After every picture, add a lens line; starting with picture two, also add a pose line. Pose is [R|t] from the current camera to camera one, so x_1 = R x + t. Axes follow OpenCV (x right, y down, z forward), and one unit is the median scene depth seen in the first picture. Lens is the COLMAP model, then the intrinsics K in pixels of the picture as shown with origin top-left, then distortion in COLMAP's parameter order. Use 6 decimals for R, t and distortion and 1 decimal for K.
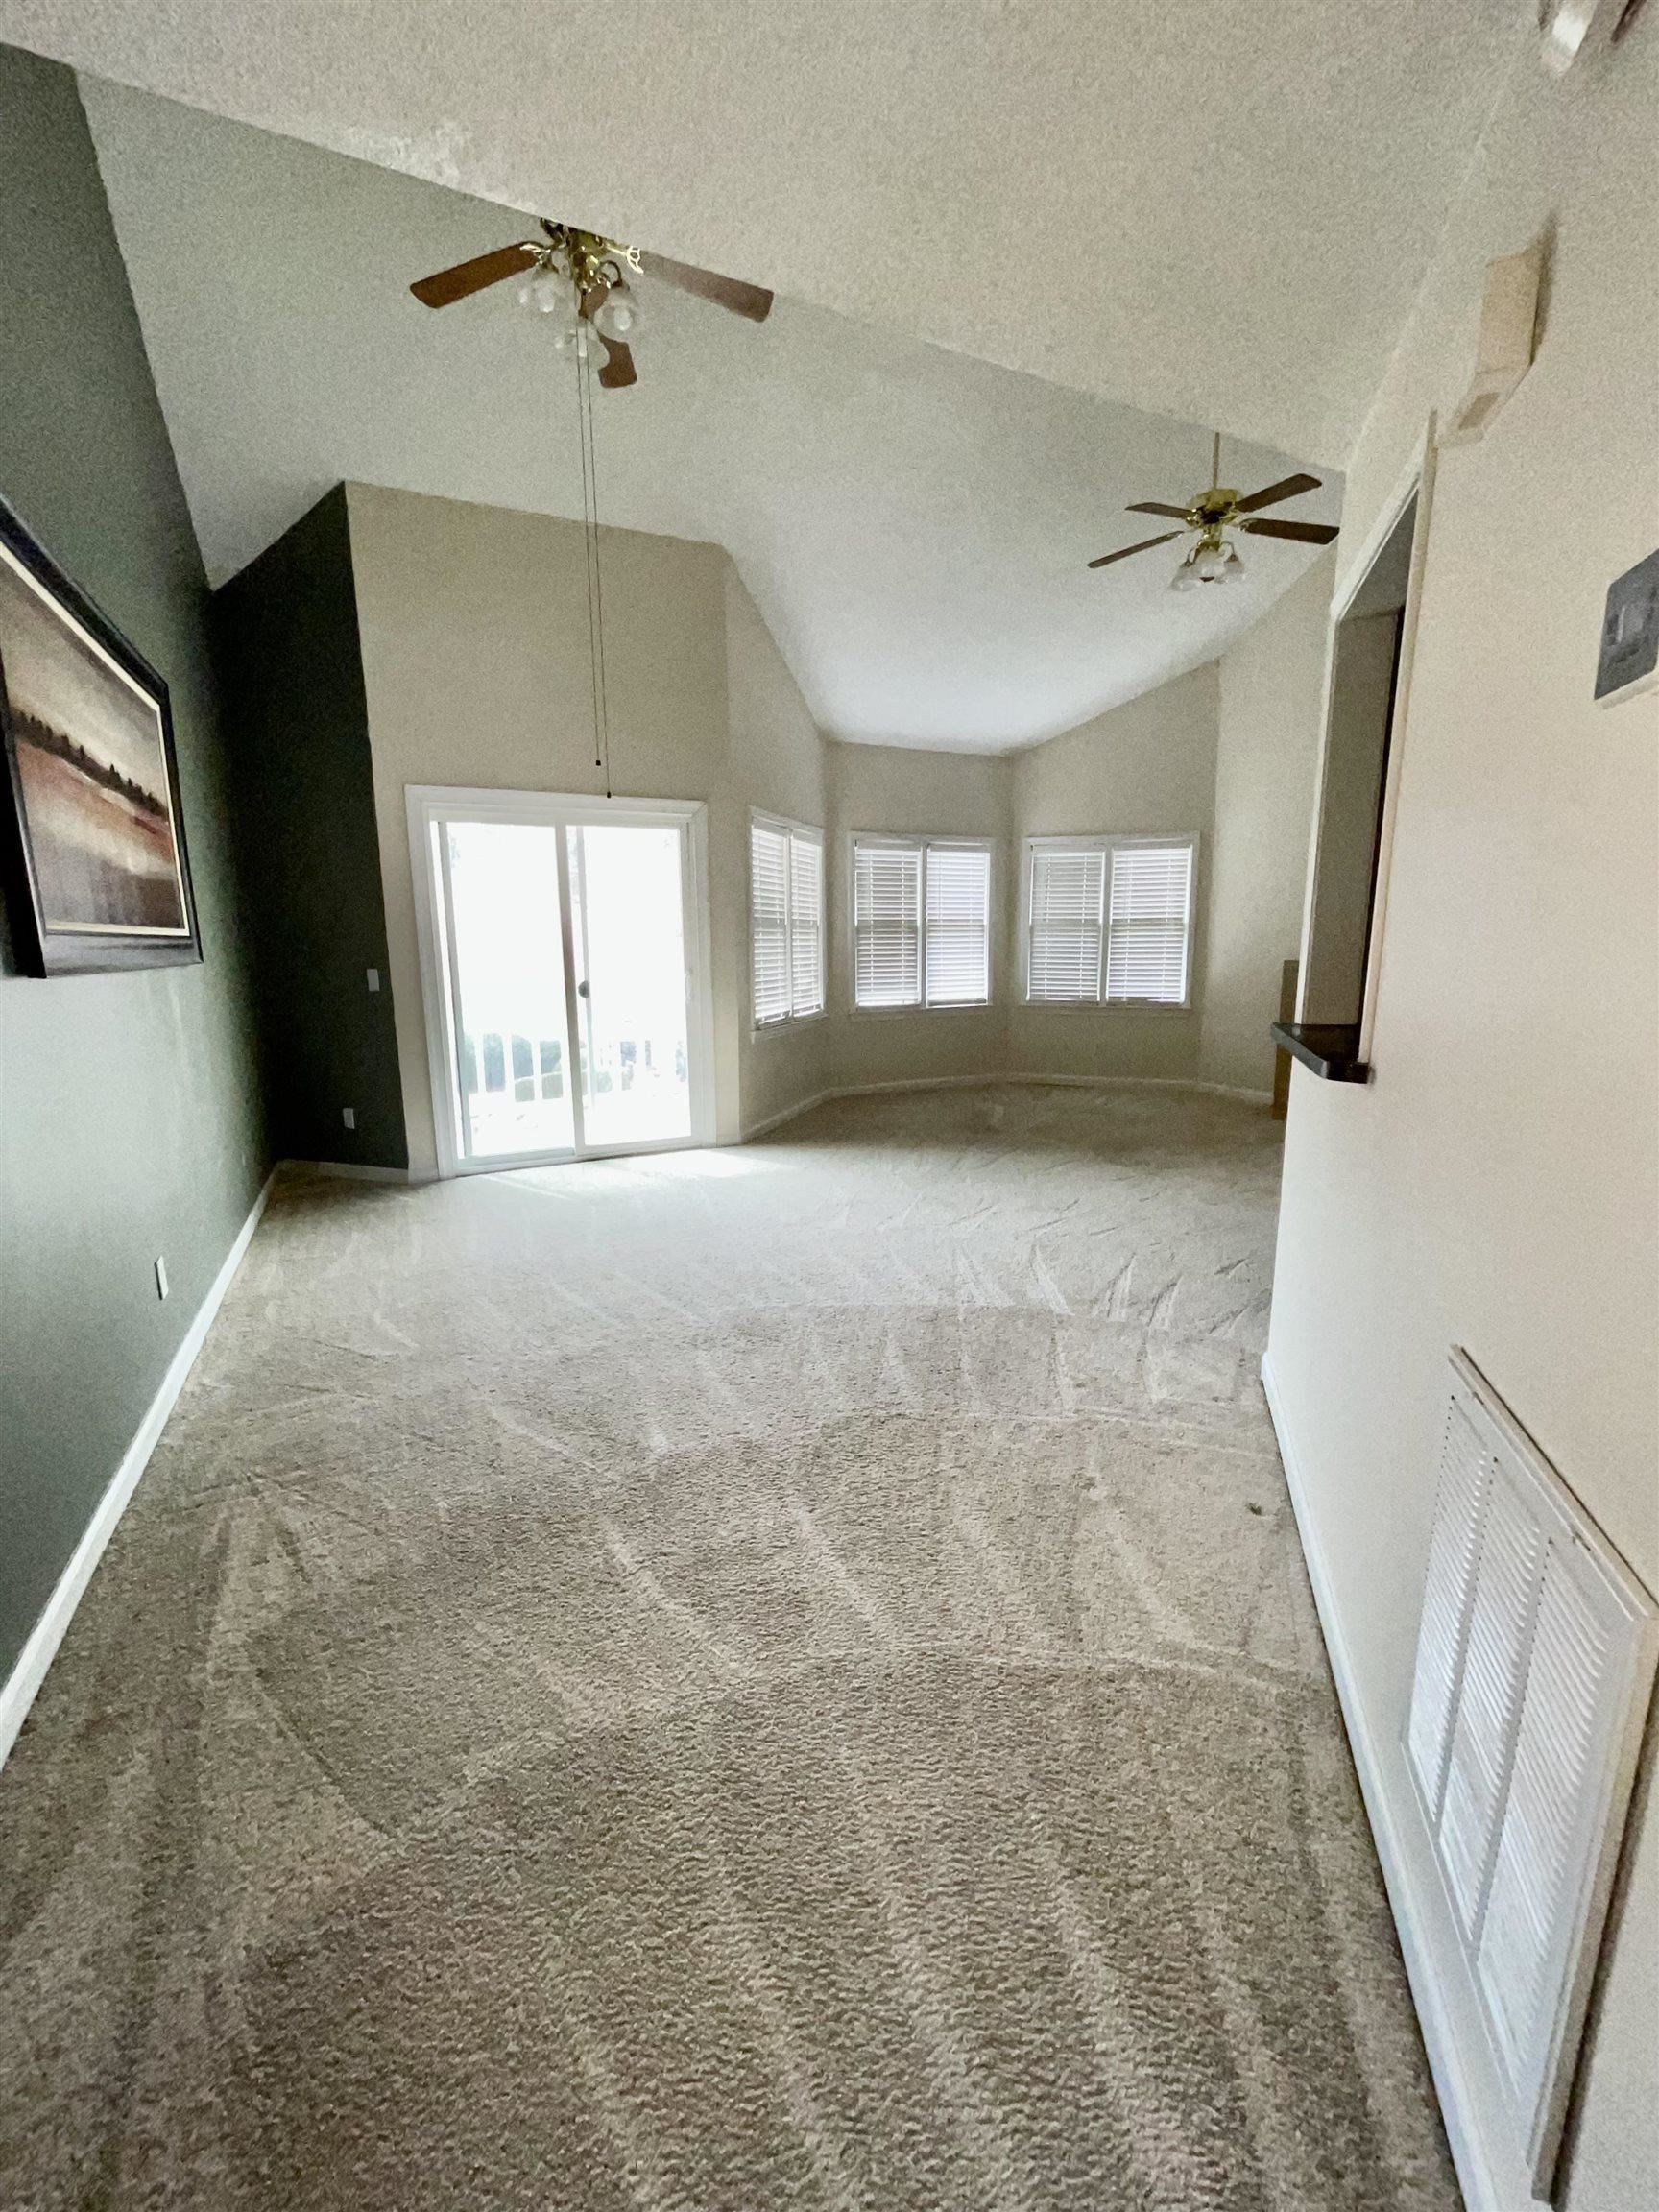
lens RADIAL K [[896.7, 0, 829.5], [0, 896.7, 1106.0], [0, 0, 1]] dist [0.001709, -0.000052]
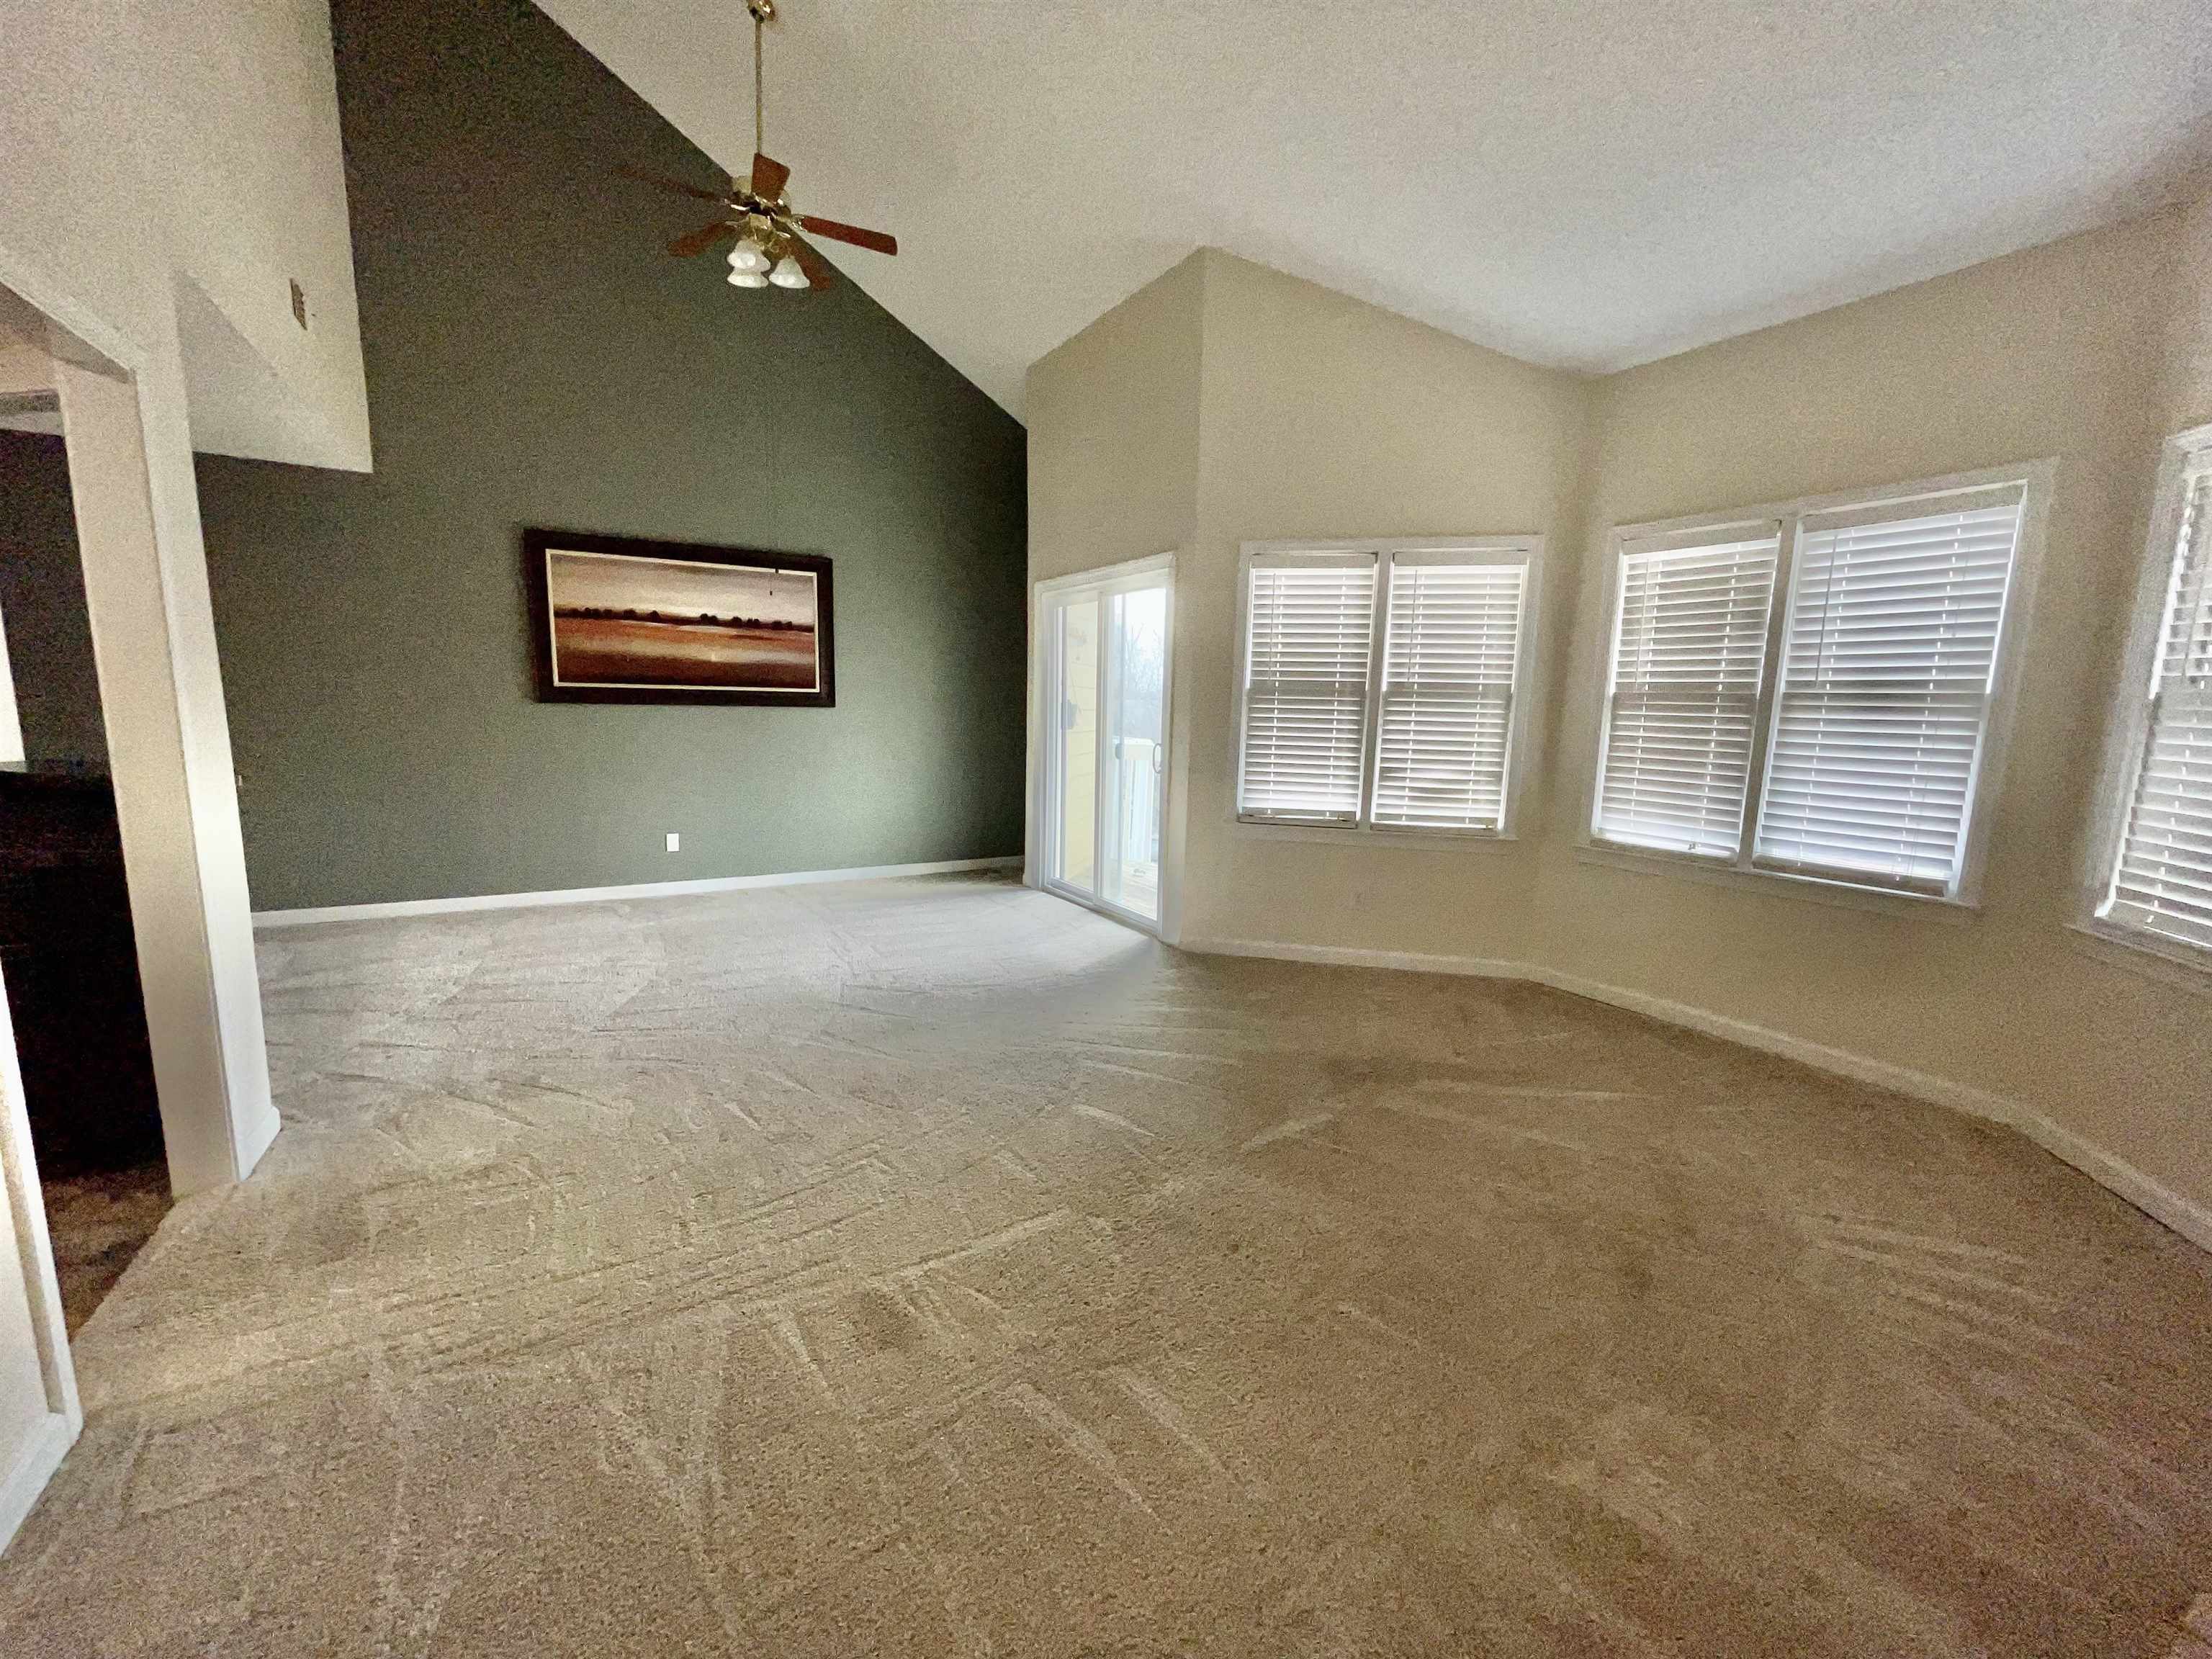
lens RADIAL K [[896.7, 0, 1106.0], [0, 896.7, 829.5], [0, 0, 1]] dist [0.001709, -0.000052]
pose [[0.128926, 0.158998, -0.978825, 0.728828], [-0.201602, 0.970652, 0.131116, -0.166652], [0.970945, 0.180429, 0.157197, 0.805610]]
